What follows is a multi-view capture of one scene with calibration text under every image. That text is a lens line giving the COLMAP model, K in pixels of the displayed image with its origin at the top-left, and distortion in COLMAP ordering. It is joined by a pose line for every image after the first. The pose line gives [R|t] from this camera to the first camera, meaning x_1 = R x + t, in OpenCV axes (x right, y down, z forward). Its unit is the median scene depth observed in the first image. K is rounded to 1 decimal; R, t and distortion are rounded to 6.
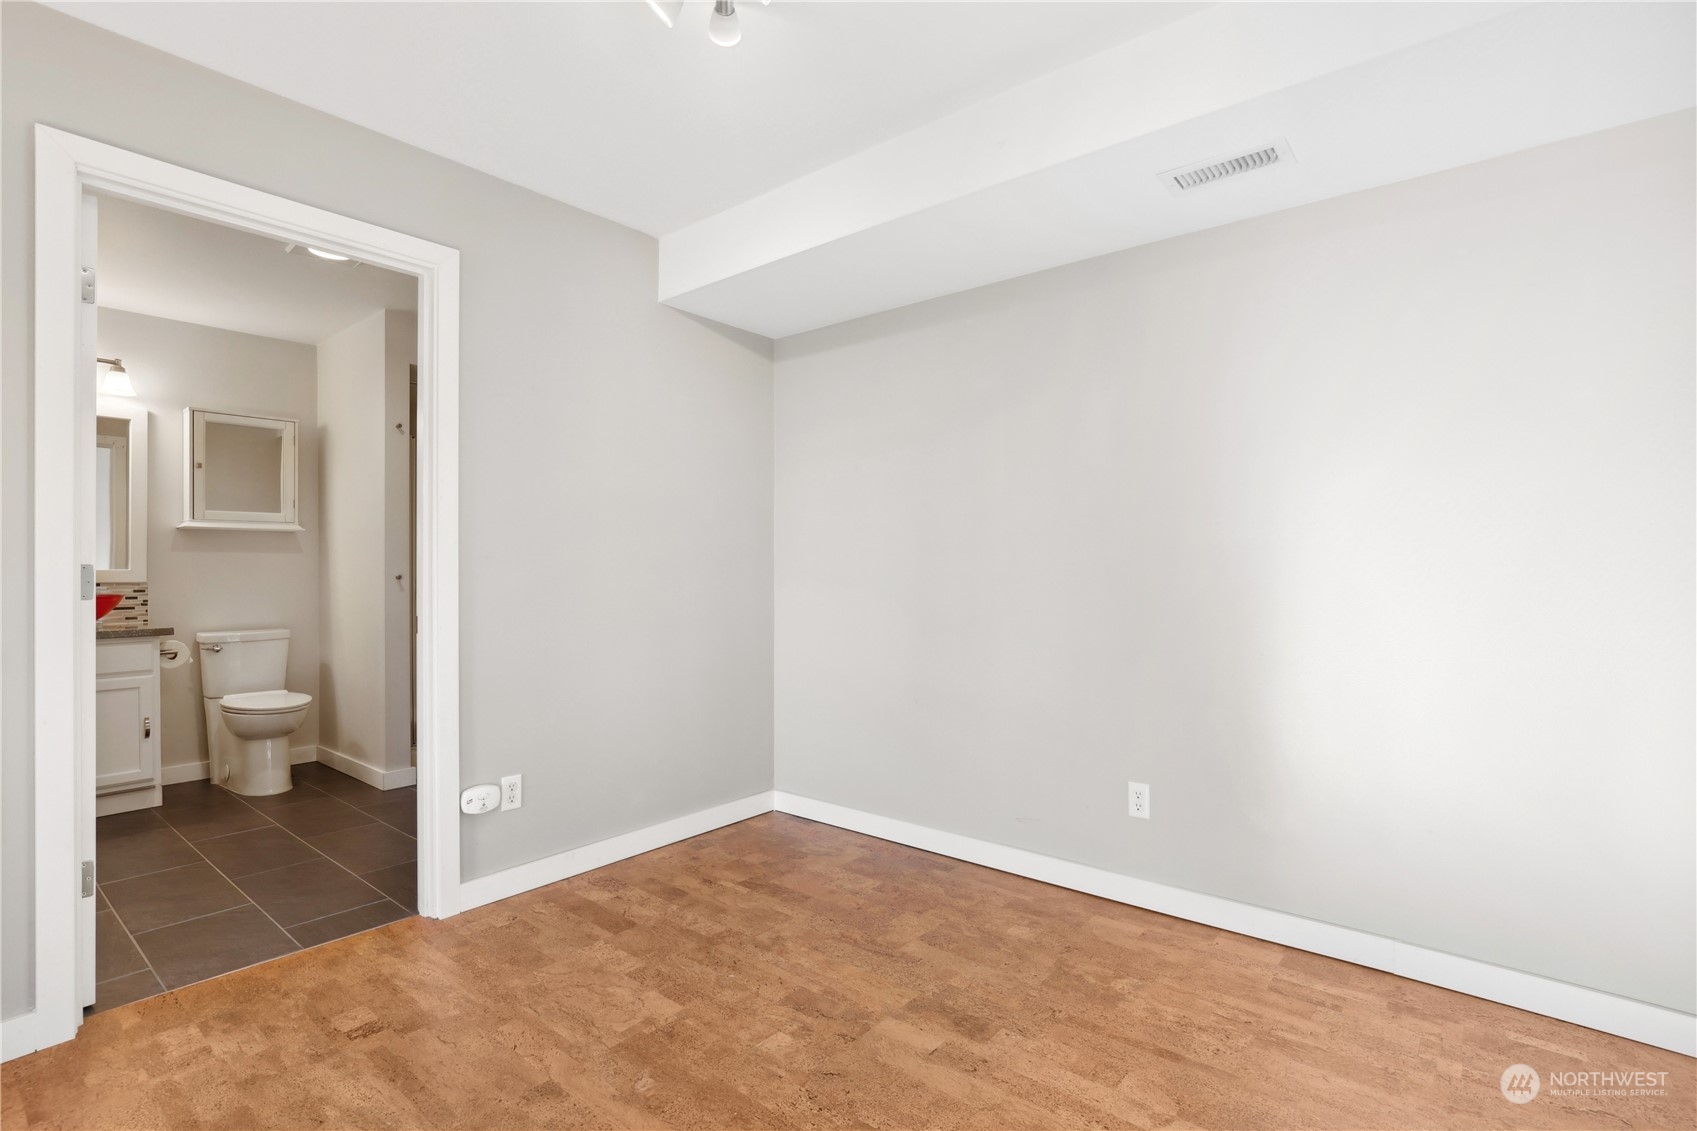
lens RADIAL K [[801.5, 0, 855.4], [0, 801.5, 560.1], [0, 0, 1]] dist [-0.013683, 0.001492]
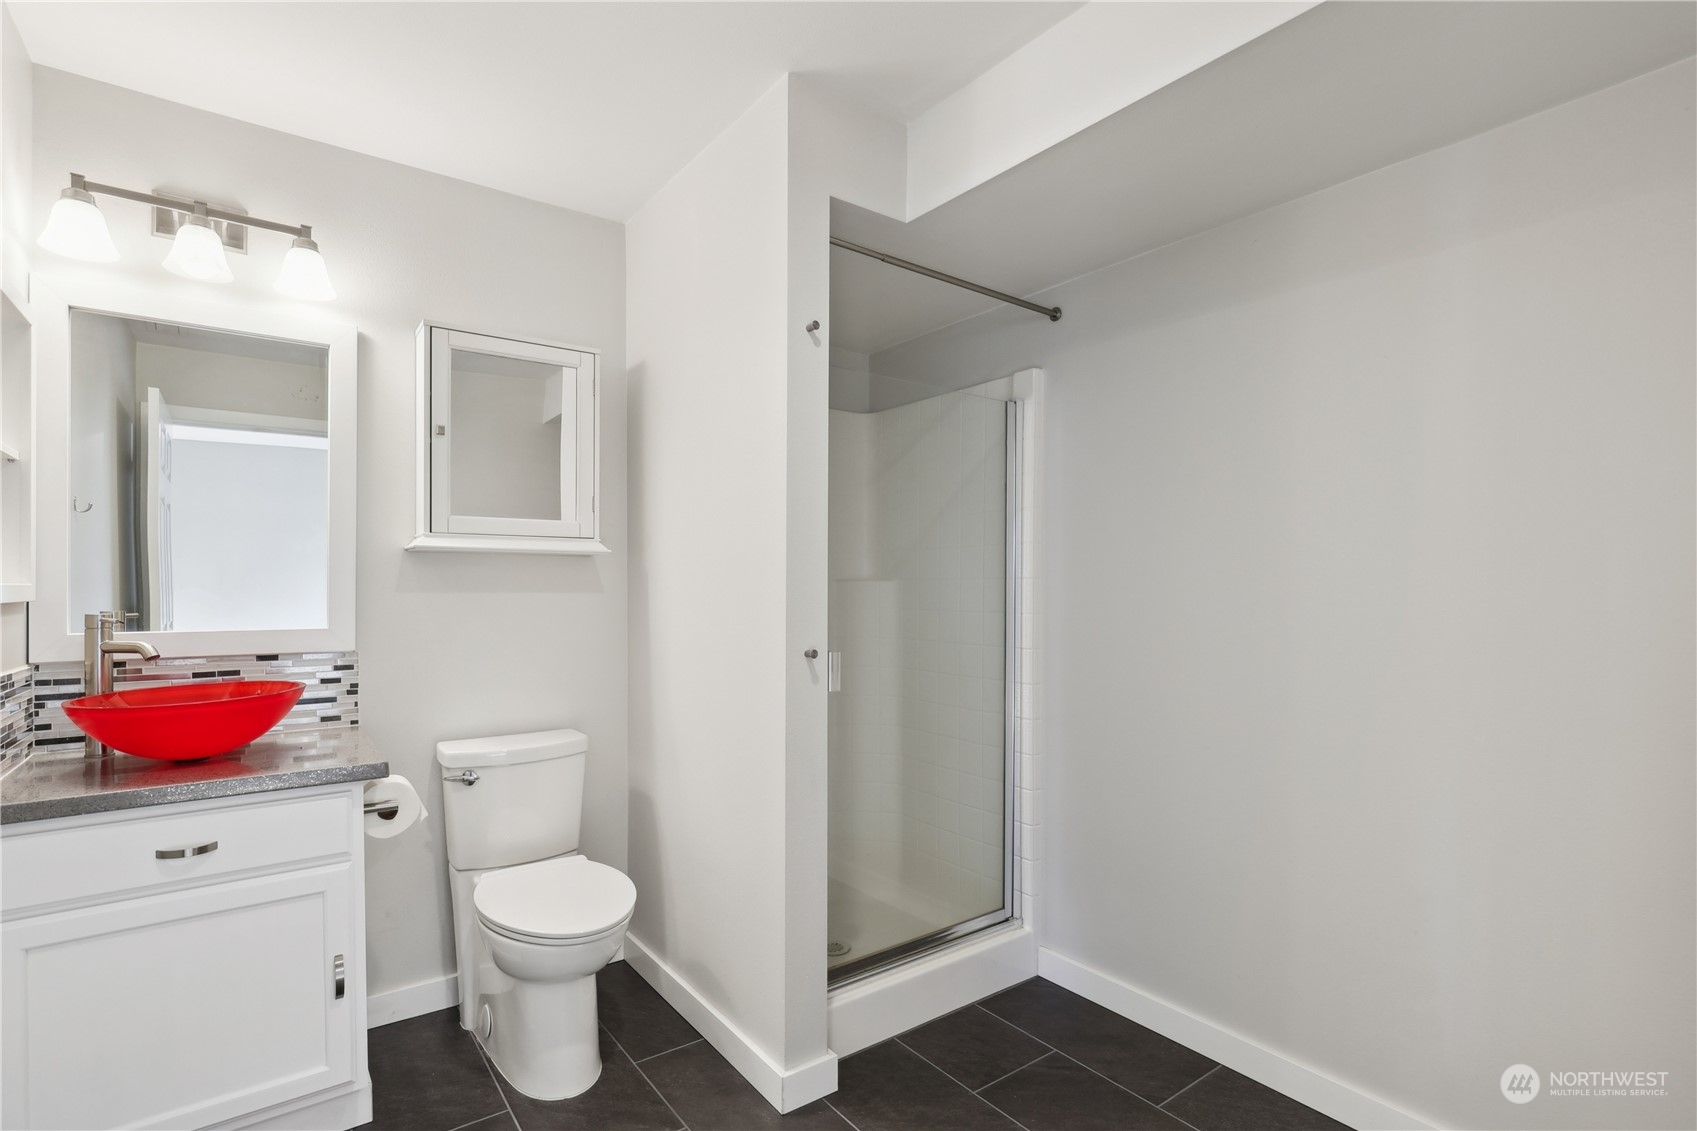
lens RADIAL K [[801.5, 0, 844.7], [0, 801.5, 579.5], [0, 0, 1]] dist [-0.013683, 0.001492]
pose [[0.971782, 0.004754, -0.235833, -0.440537], [-0.003834, 0.999983, 0.004361, -0.023540], [0.235850, -0.003334, 0.971784, 0.548502]]
